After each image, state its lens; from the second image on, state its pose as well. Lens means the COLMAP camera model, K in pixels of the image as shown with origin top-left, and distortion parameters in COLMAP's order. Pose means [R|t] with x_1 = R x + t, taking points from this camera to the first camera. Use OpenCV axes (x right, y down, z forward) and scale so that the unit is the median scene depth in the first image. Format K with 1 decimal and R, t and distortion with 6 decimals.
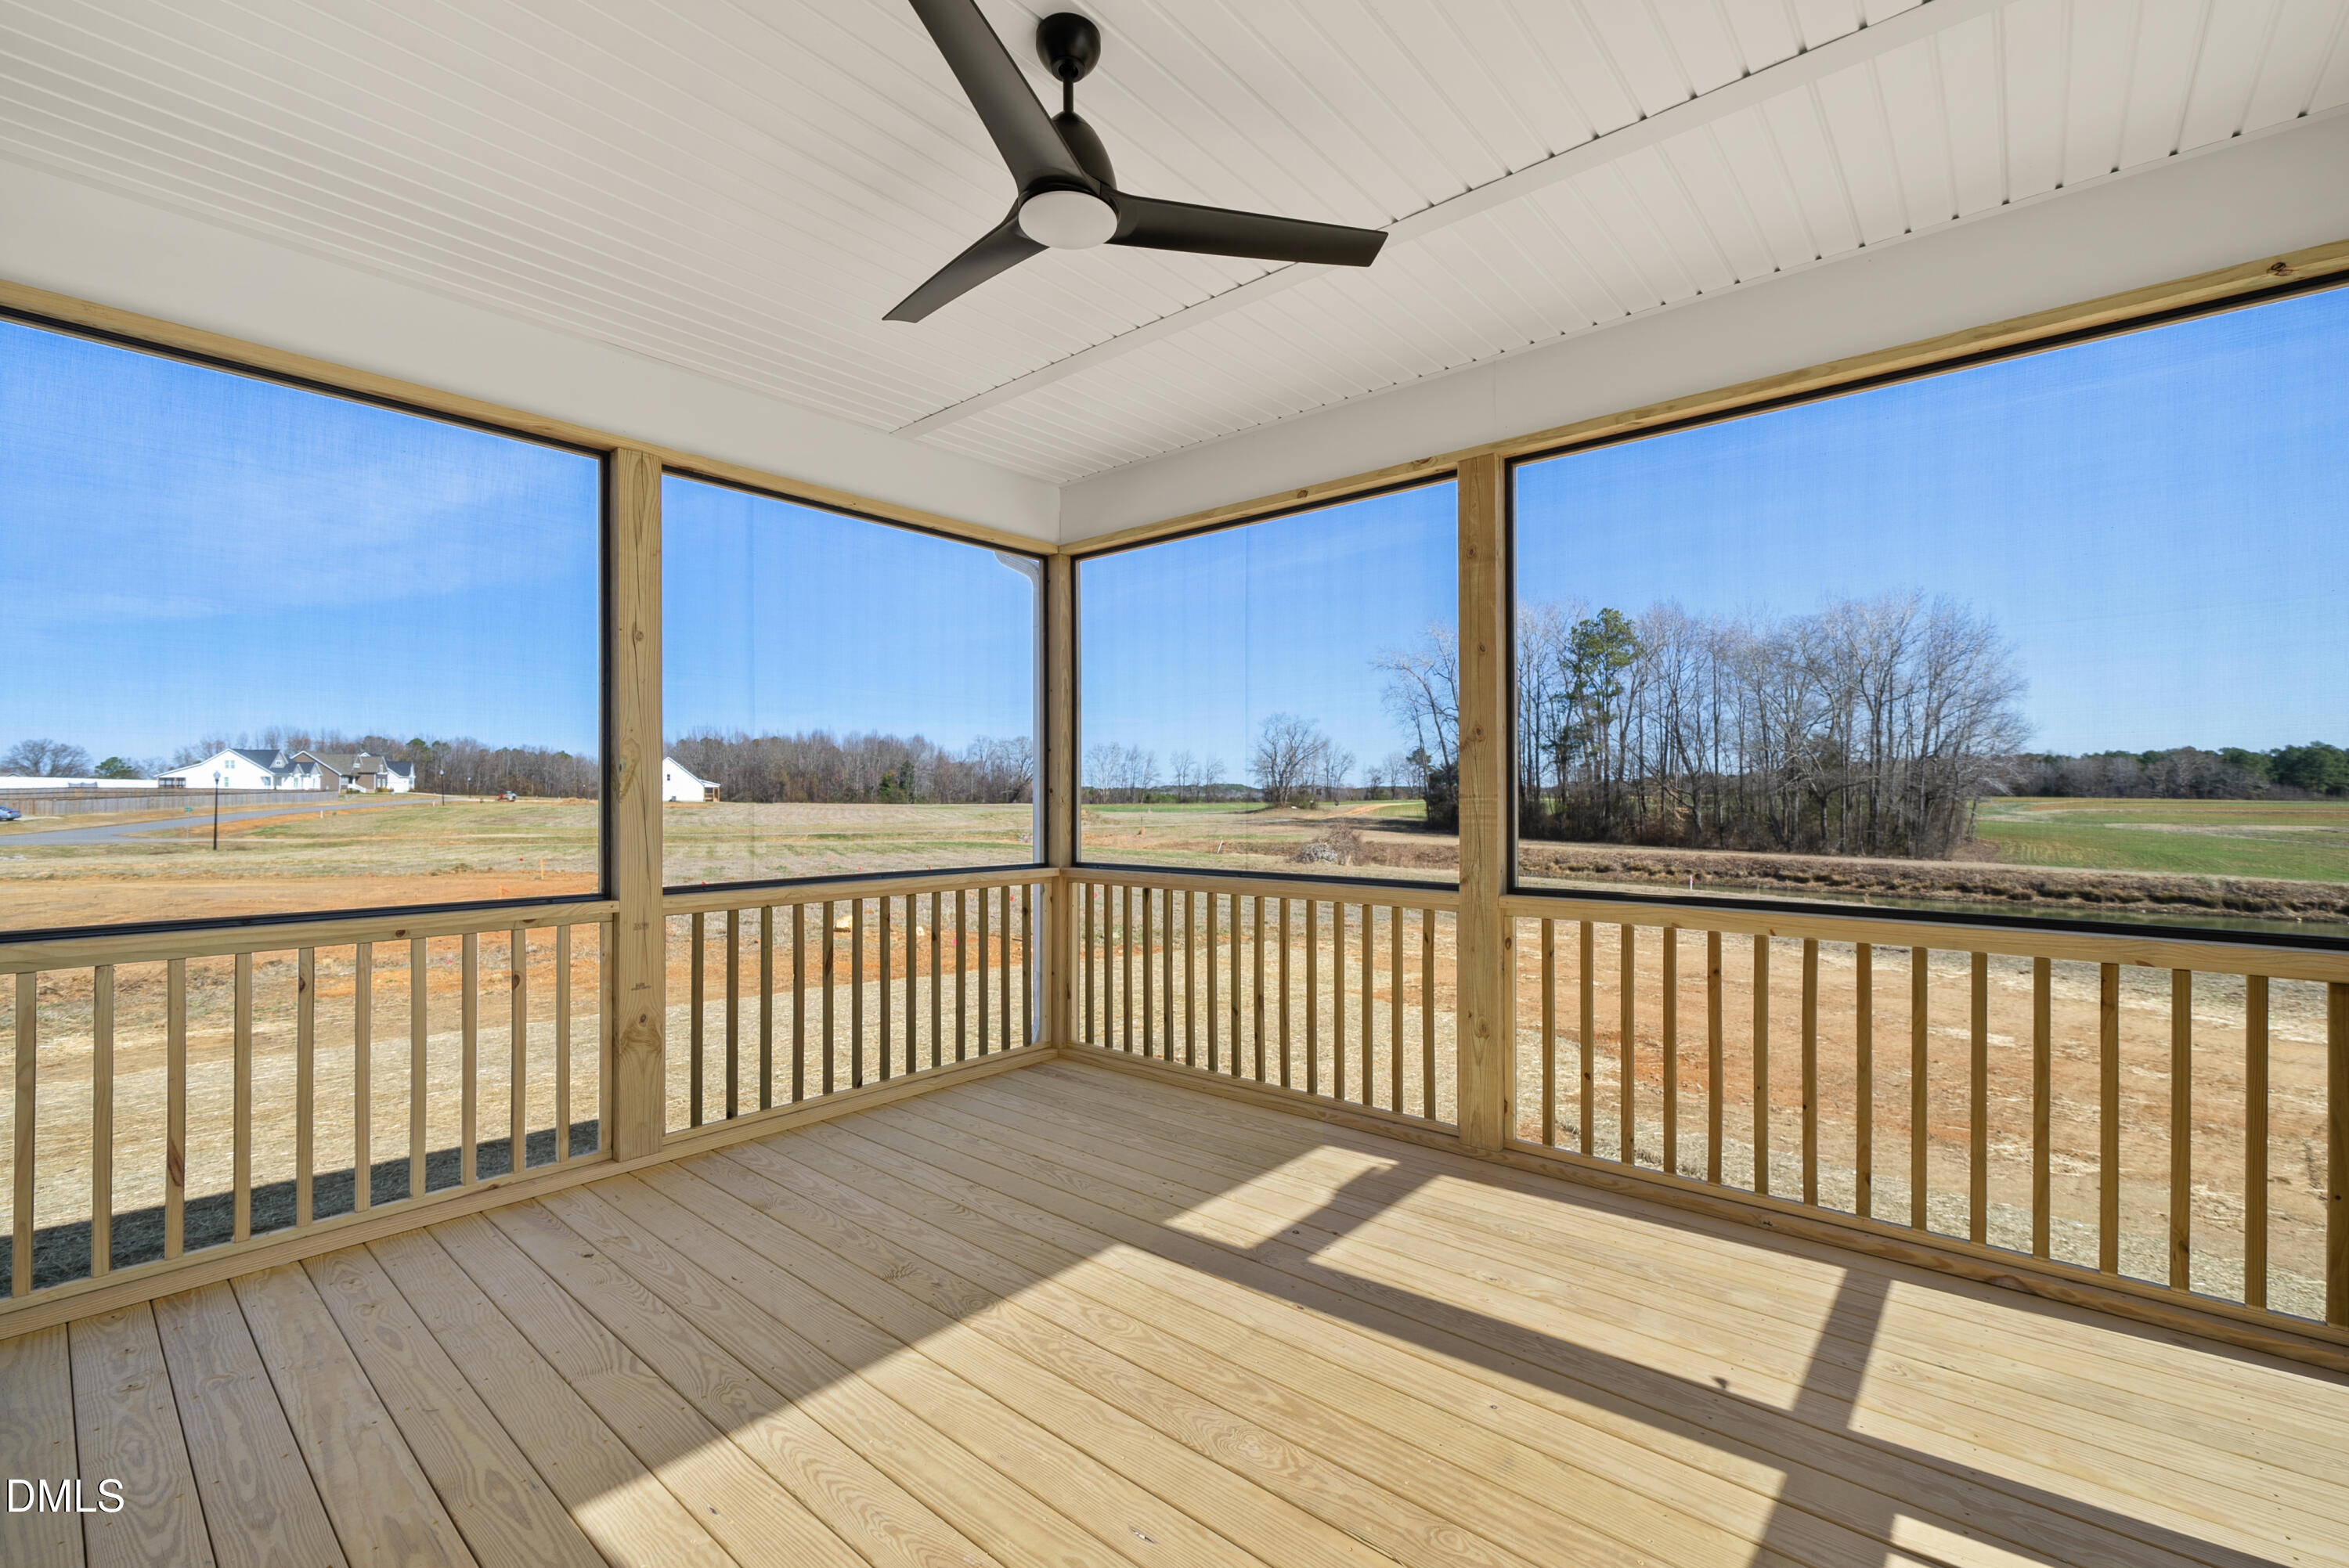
lens RADIAL K [[1005.2, 0, 1156.6], [0, 1005.2, 791.4], [0, 0, 1]] dist [-0.005154, 0.000029]
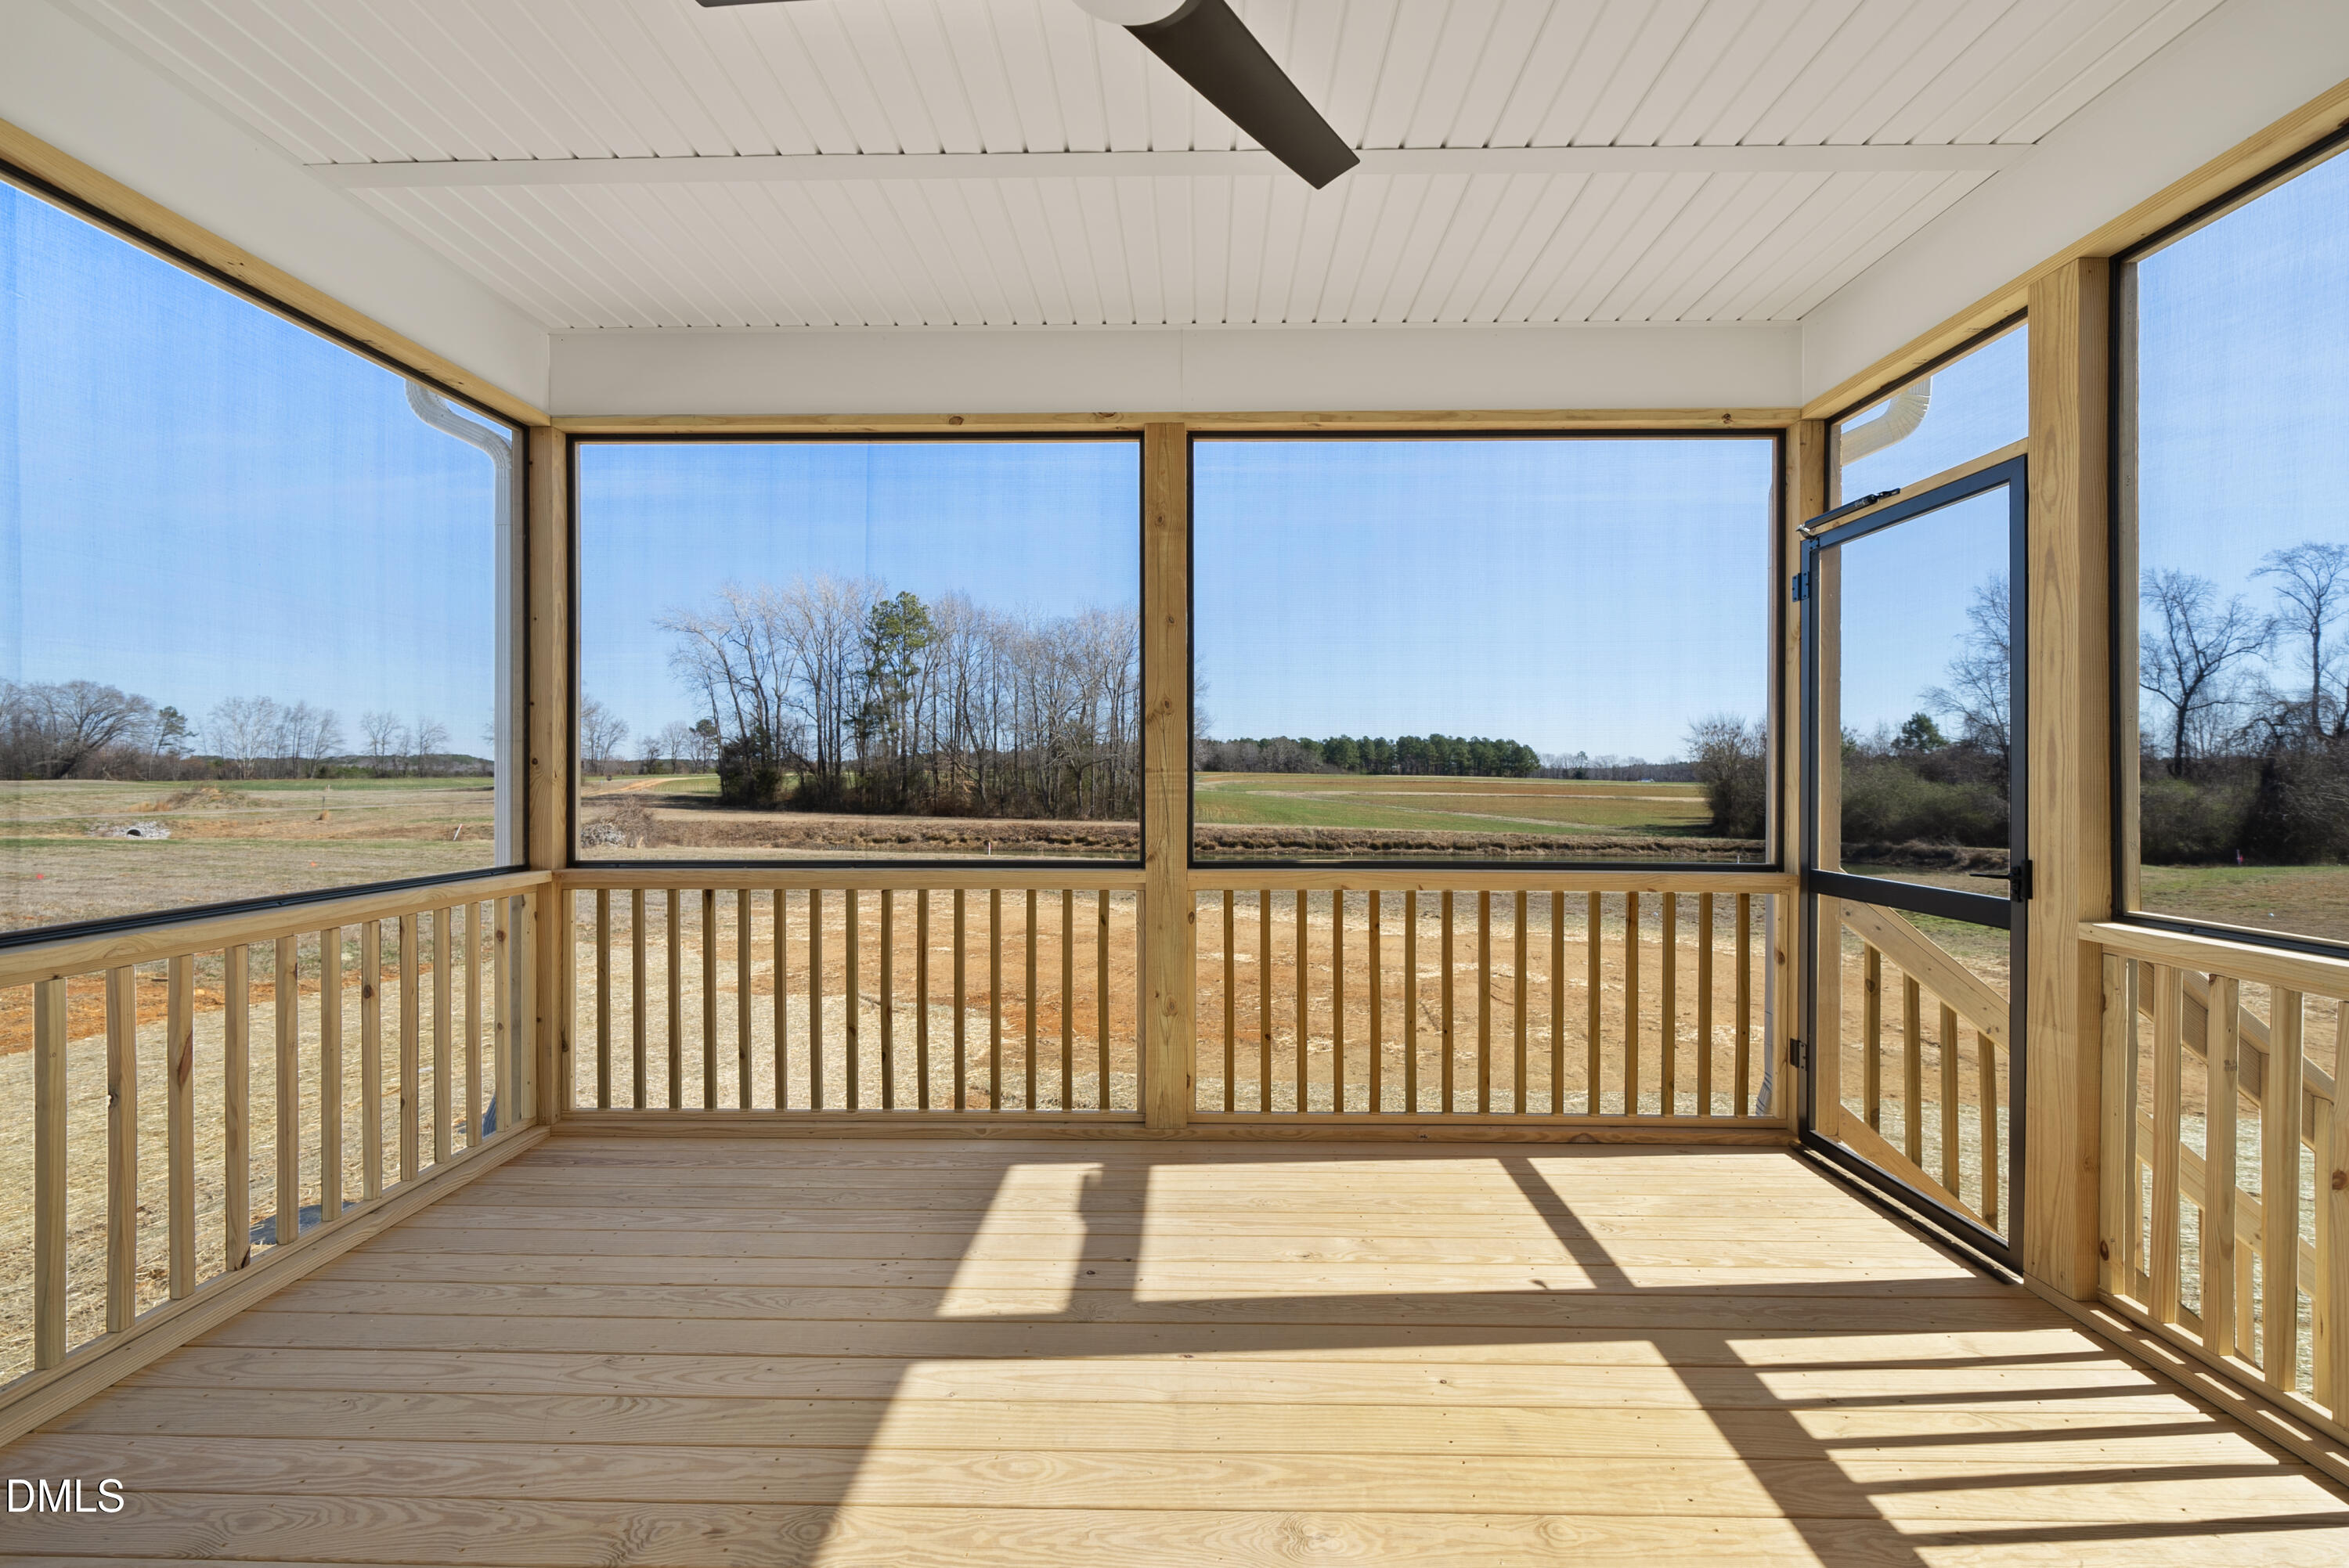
lens RADIAL K [[1005.2, 0, 1179.3], [0, 1005.2, 773.8], [0, 0, 1]] dist [-0.005154, 0.000029]
pose [[0.764432, -0.000260, 0.644704, -0.095866], [-0.005139, 0.999966, 0.006497, 0.000472], [-0.644684, -0.008280, 0.764404, 0.077161]]
